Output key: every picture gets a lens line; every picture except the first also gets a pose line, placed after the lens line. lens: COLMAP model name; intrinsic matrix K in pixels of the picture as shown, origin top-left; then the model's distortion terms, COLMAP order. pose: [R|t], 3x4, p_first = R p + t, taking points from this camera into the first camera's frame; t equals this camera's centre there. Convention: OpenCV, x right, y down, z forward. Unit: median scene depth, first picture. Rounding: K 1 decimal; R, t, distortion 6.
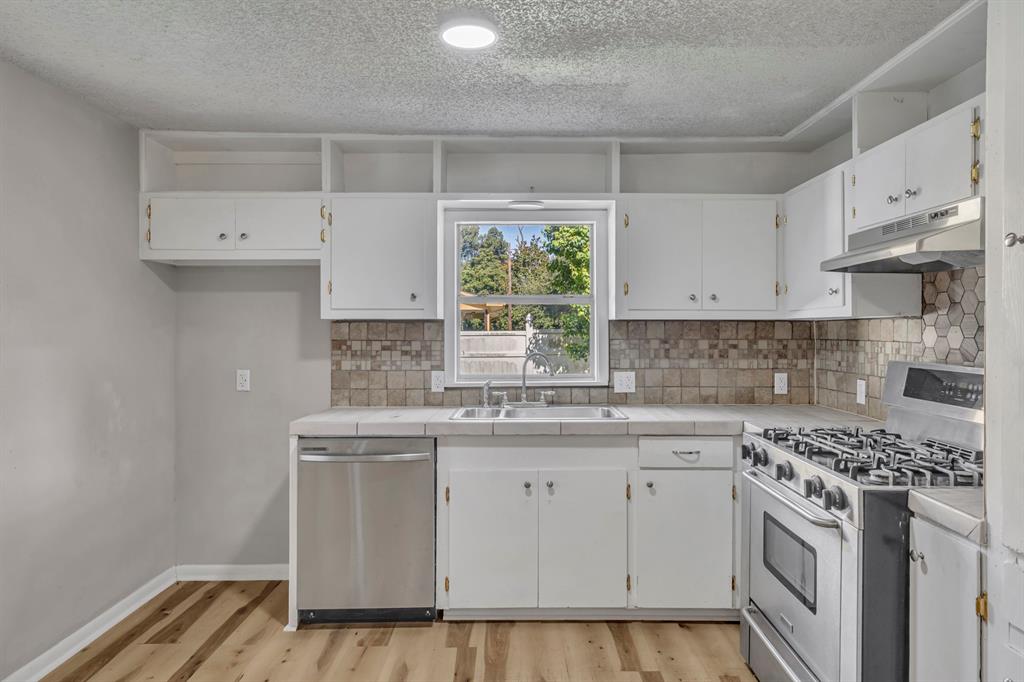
lens RADIAL K [[655.1, 0, 532.5], [0, 655.1, 331.1], [0, 0, 1]] dist [-0.000741, 0.000133]
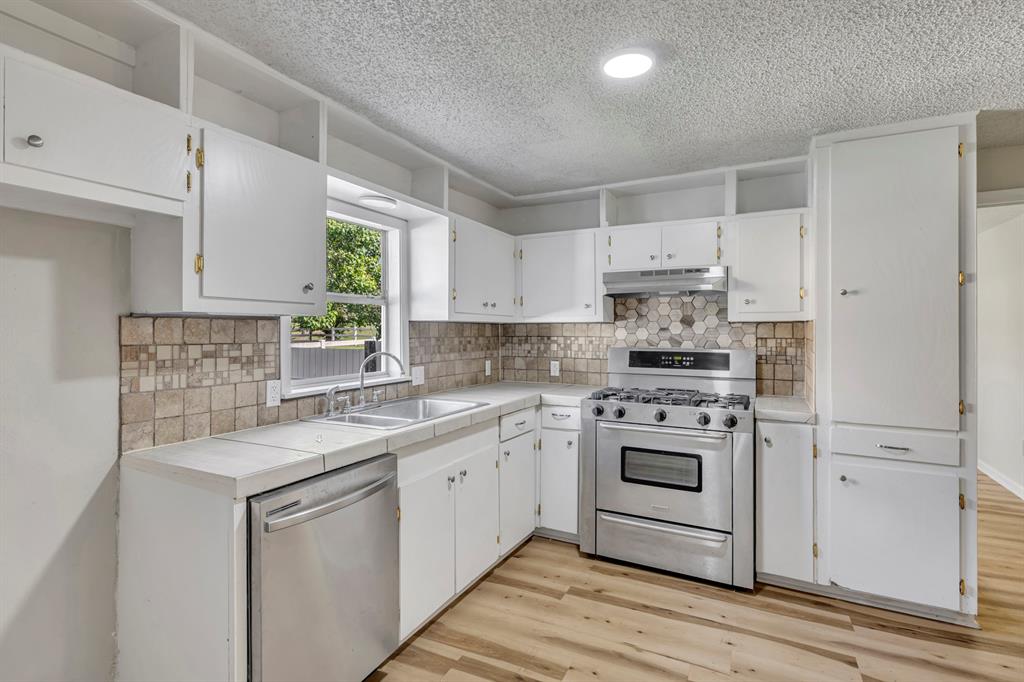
lens RADIAL K [[495.2, 0, 508.4], [0, 495.2, 327.5], [0, 0, 1]] dist [0.000763, 0.000064]
pose [[0.475702, 0.005538, 0.879589, -0.557523], [0.000708, 0.999977, -0.006679, 0.000228], [-0.879606, 0.003800, 0.475687, 0.466473]]
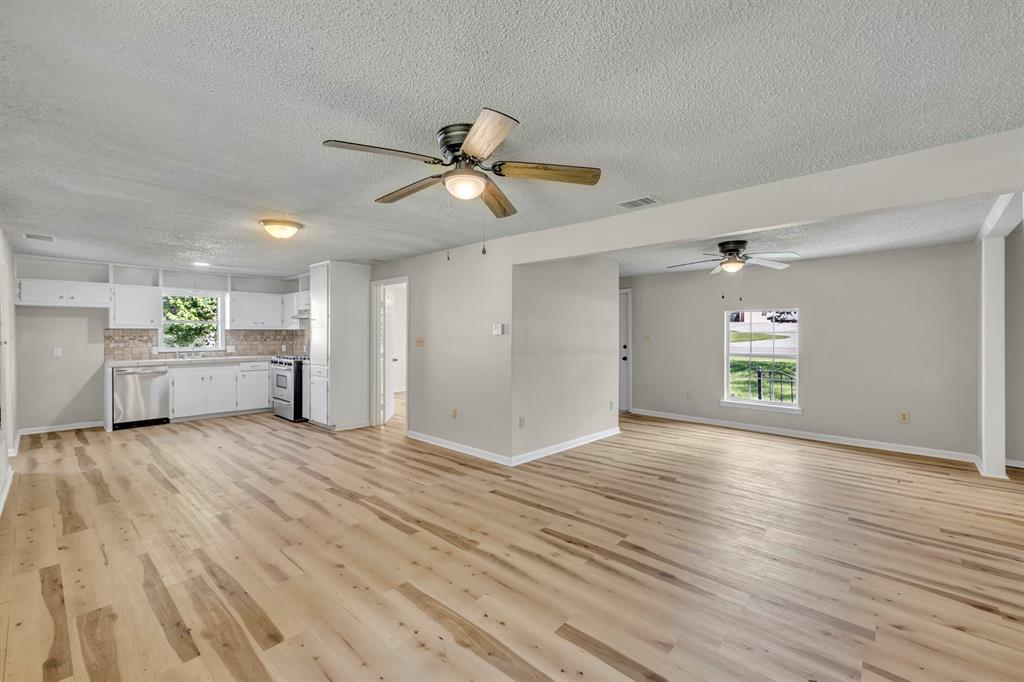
lens RADIAL K [[435.6, 0, 508.0], [0, 435.6, 337.9], [0, 0, 1]] dist [0.000651, 0.000137]
pose [[0.694947, -0.007420, 0.719023, -0.452298], [0.000407, 0.999951, 0.009926, 0.004075], [-0.719061, -0.006606, 0.694916, -1.454586]]
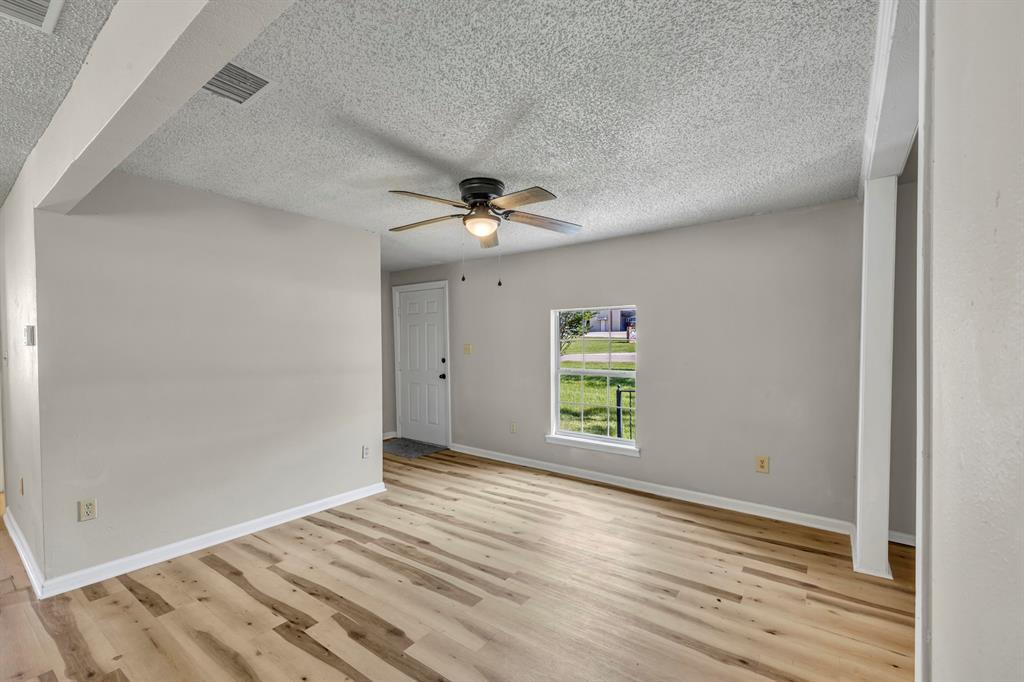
lens RADIAL K [[438.1, 0, 512.2], [0, 438.1, 362.9], [0, 0, 1]] dist [-0.000509, -0.000073]
pose [[0.602441, -0.036546, 0.797326, 0.385595], [0.001715, 0.999008, 0.044494, 0.007761], [-0.798161, -0.025437, 0.601907, -1.537430]]
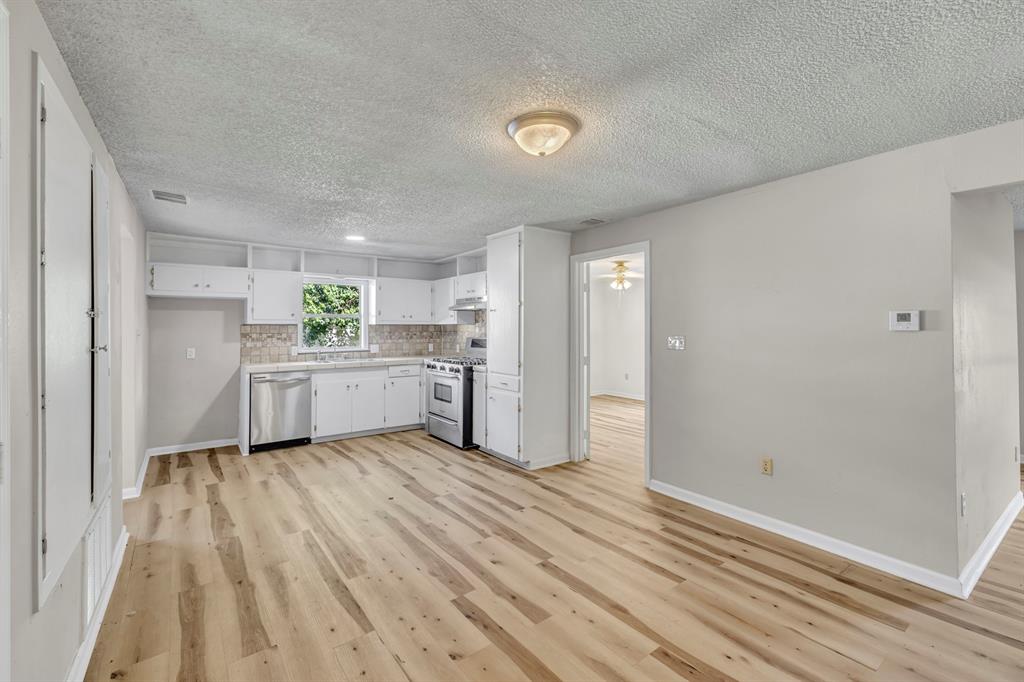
lens RADIAL K [[441.4, 0, 510.3], [0, 441.4, 320.3], [0, 0, 1]] dist [0.001754, 0.000320]
pose [[0.814737, 0.007858, 0.579777, -0.439551], [0.003659, 0.999819, -0.018693, 0.001094], [-0.579819, 0.017351, 0.814561, -0.730396]]
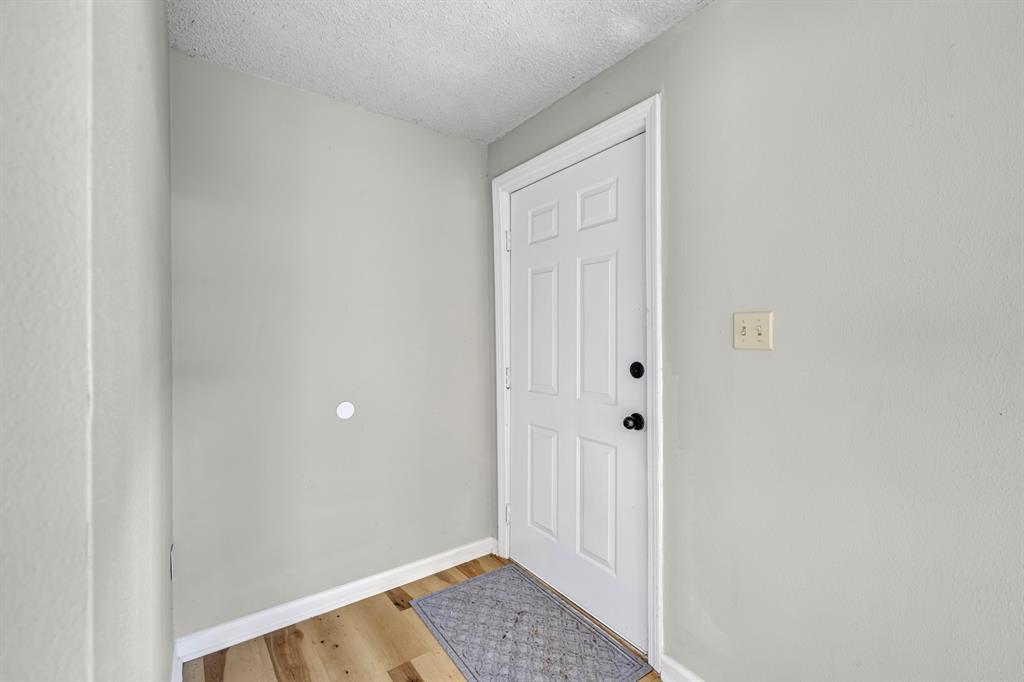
lens RADIAL K [[416.0, 0, 512.0], [0, 416.0, 341.0], [0, 0, 1]] dist [0.000125, 0.000030]
pose [[0.808419, -0.000392, 0.588608, 1.130136], [-0.002760, 0.999986, 0.004457, 0.035716], [-0.588601, -0.005228, 0.808407, -0.659072]]
